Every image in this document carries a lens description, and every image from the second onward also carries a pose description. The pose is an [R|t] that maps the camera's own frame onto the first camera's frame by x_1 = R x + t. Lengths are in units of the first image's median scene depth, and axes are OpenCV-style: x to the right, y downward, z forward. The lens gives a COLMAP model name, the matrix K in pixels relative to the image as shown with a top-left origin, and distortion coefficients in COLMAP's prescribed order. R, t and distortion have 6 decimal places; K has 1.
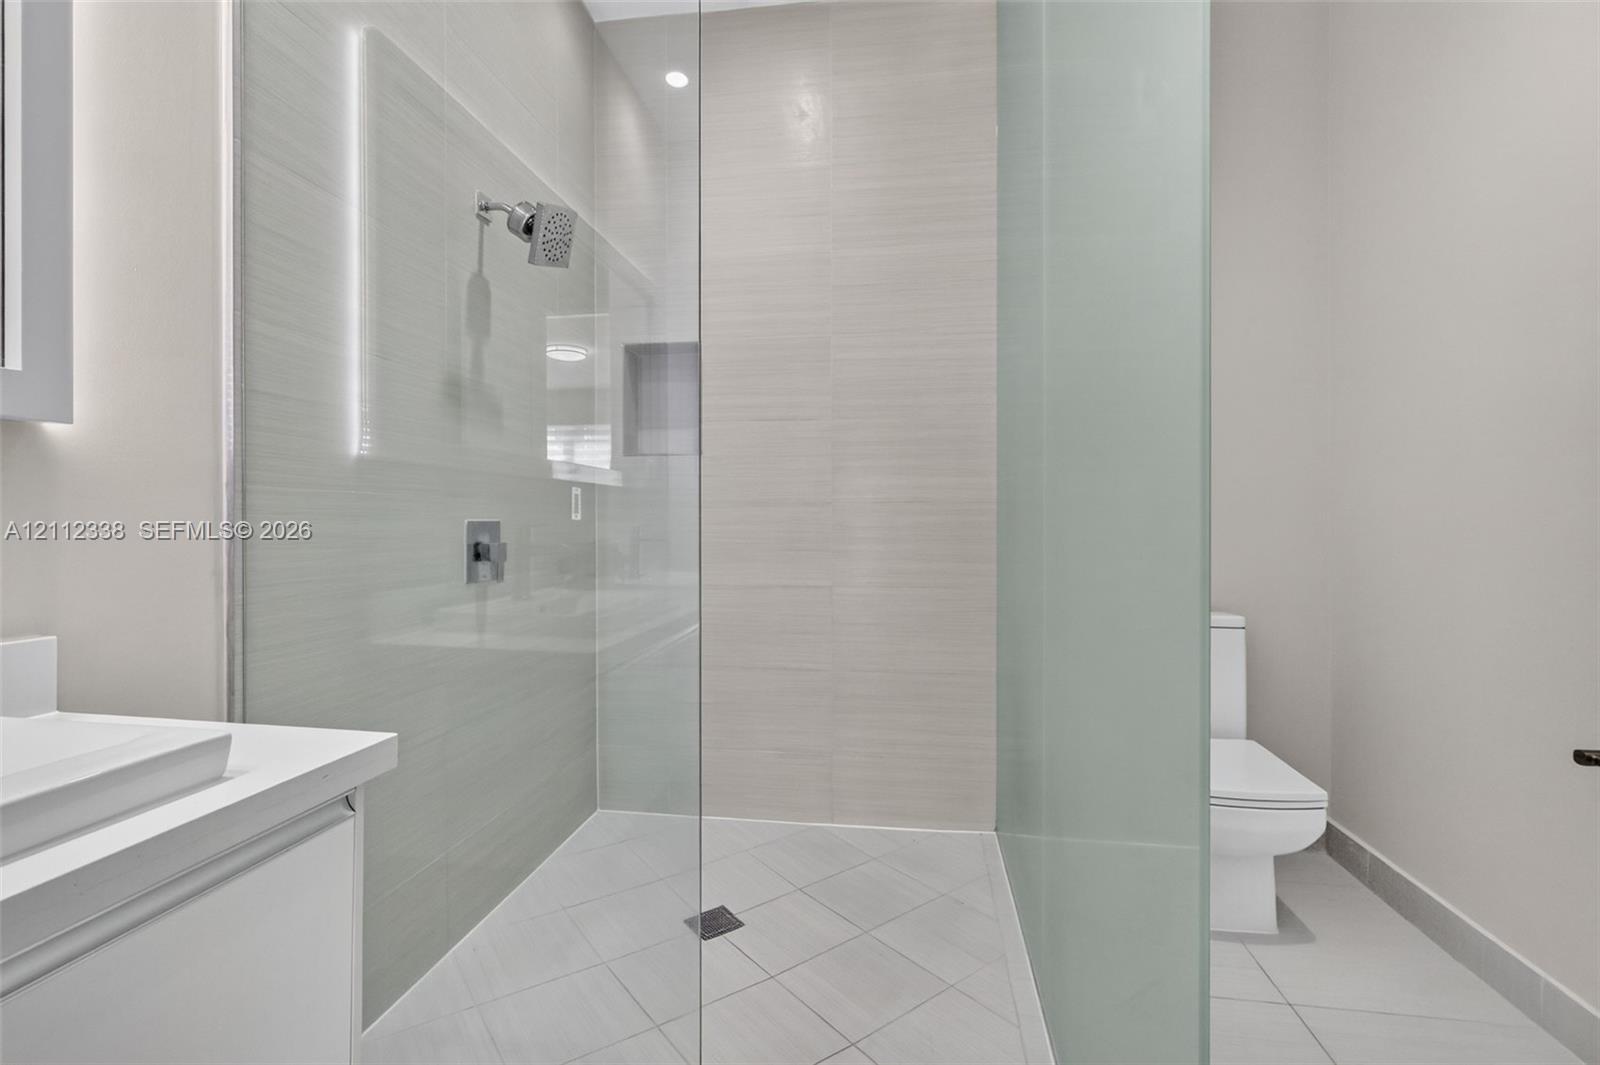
lens RADIAL K [[747.6, 0, 795.2], [0, 747.6, 533.3], [0, 0, 1]] dist [-0.000797, 0.003123]
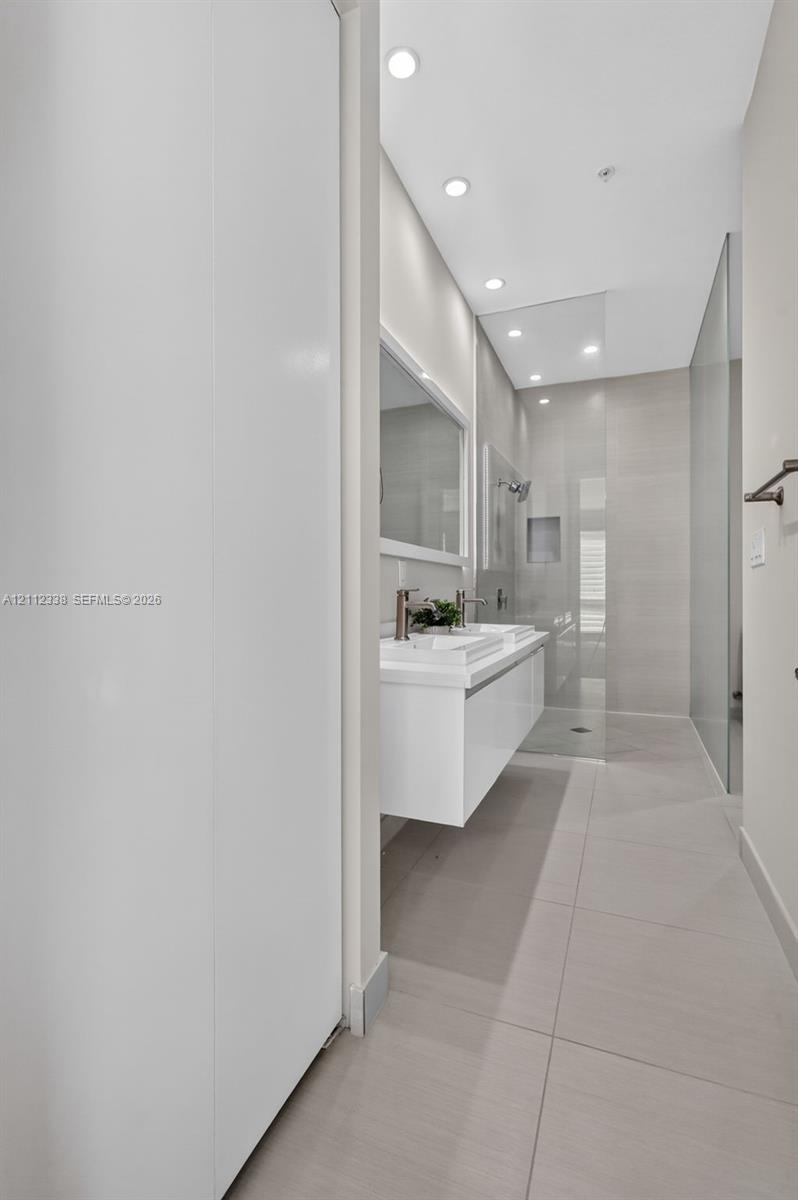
lens RADIAL K [[560.7, 0, 398.6], [0, 560.7, 591.2], [0, 0, 1]] dist [-0.000797, 0.003123]
pose [[0.974835, 0.002756, -0.222908, -0.307818], [-0.005860, 0.999895, -0.013262, 0.025121], [0.222848, 0.014234, 0.974749, -1.224526]]
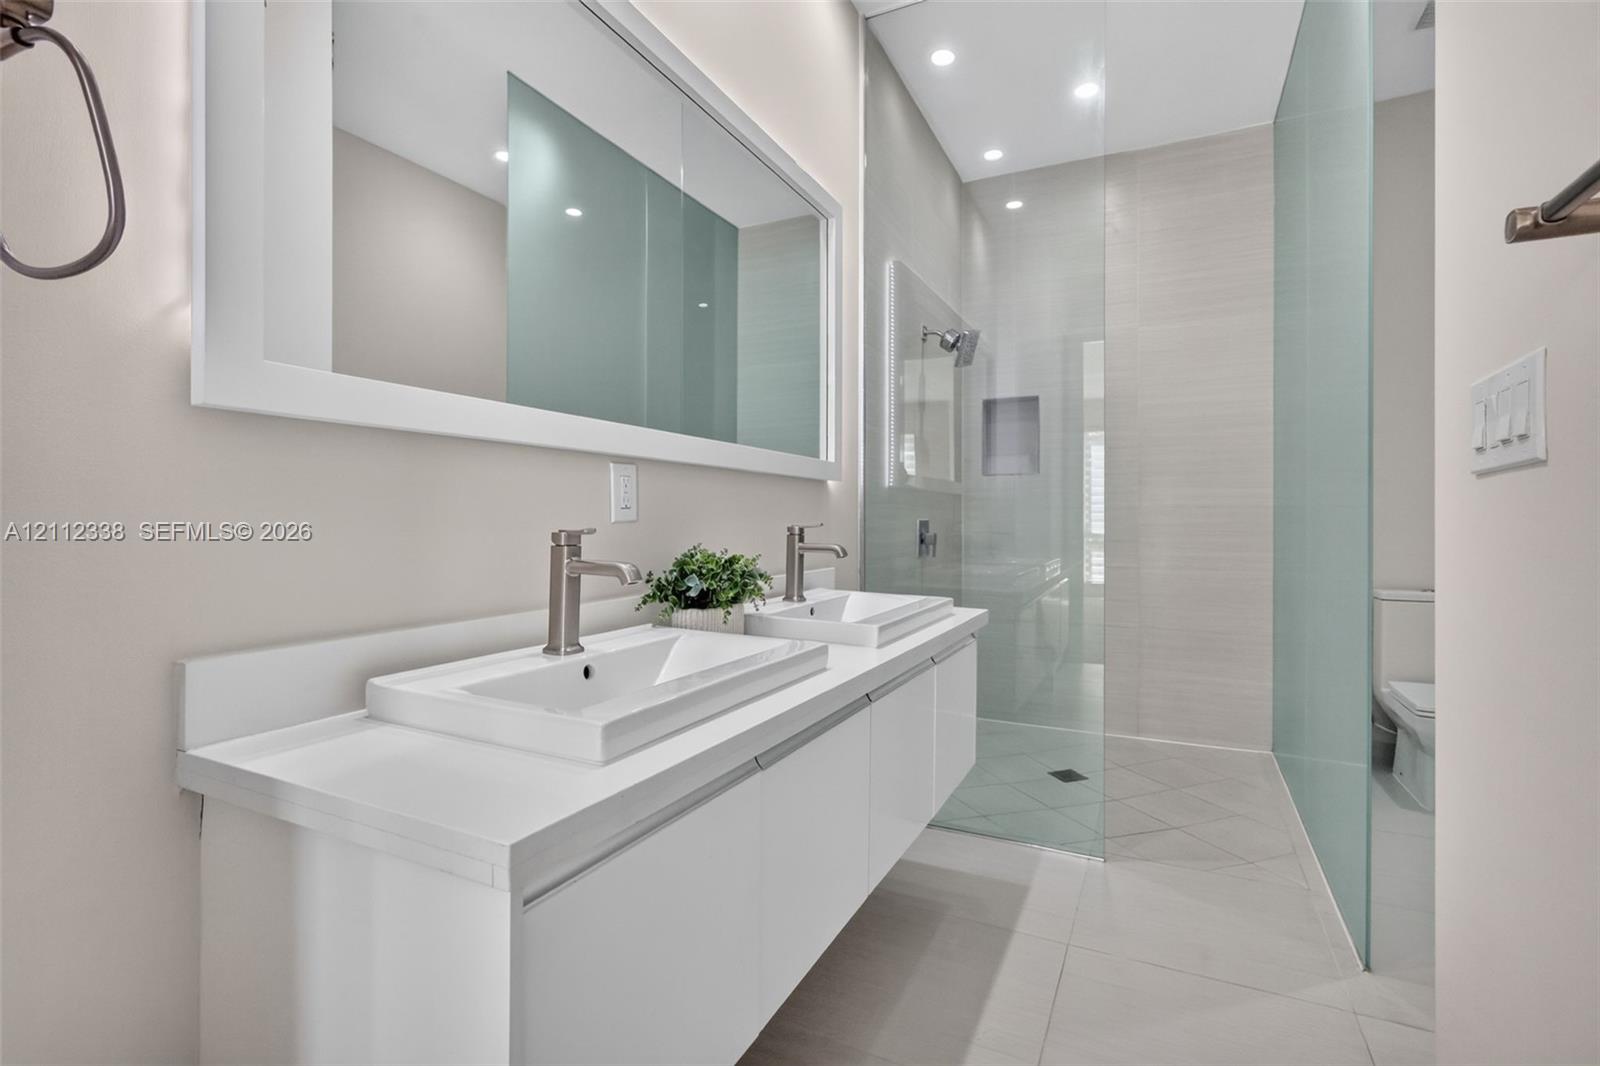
lens RADIAL K [[747.6, 0, 801.6], [0, 747.6, 517.8], [0, 0, 1]] dist [-0.000797, 0.003123]
pose [[0.955668, 0.005056, -0.294404, -0.182625], [-0.009412, 0.999866, -0.013379, 0.003323], [0.294297, 0.015557, 0.955587, -0.673825]]
